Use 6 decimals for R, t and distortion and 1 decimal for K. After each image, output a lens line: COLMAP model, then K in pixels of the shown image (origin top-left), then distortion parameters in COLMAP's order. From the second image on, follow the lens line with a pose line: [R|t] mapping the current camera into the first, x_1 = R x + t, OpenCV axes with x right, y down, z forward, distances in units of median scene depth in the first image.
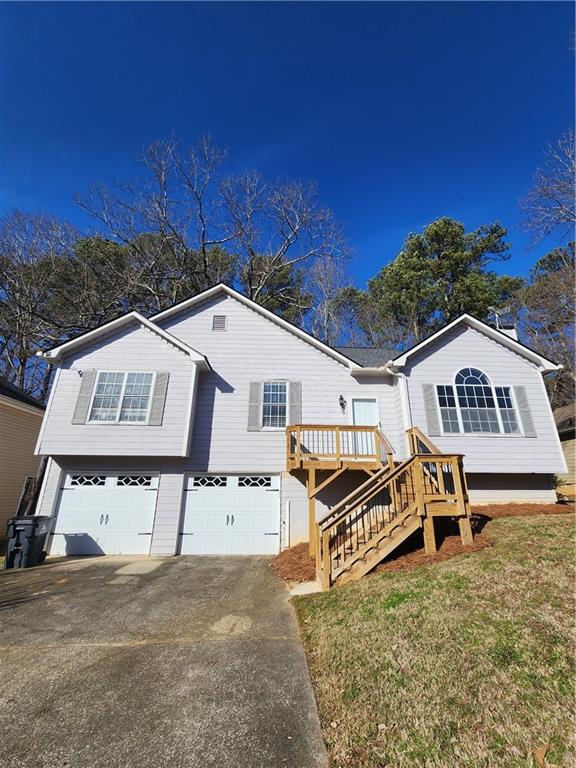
lens RADIAL K [[315.9, 0, 290.1], [0, 315.9, 385.9], [0, 0, 1]] dist [-0.003951, -0.000221]
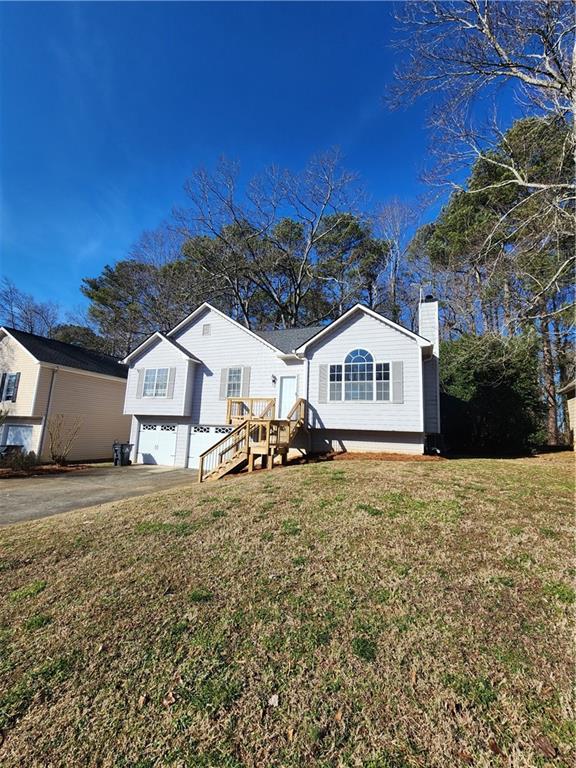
lens RADIAL K [[315.9, 0, 287.5], [0, 315.9, 384.6], [0, 0, 1]] dist [-0.003951, -0.000221]
pose [[0.904587, -0.031411, -0.425130, 0.883606], [0.102621, 0.983999, 0.145651, -0.136826], [0.413753, -0.175381, 0.893337, -0.289679]]
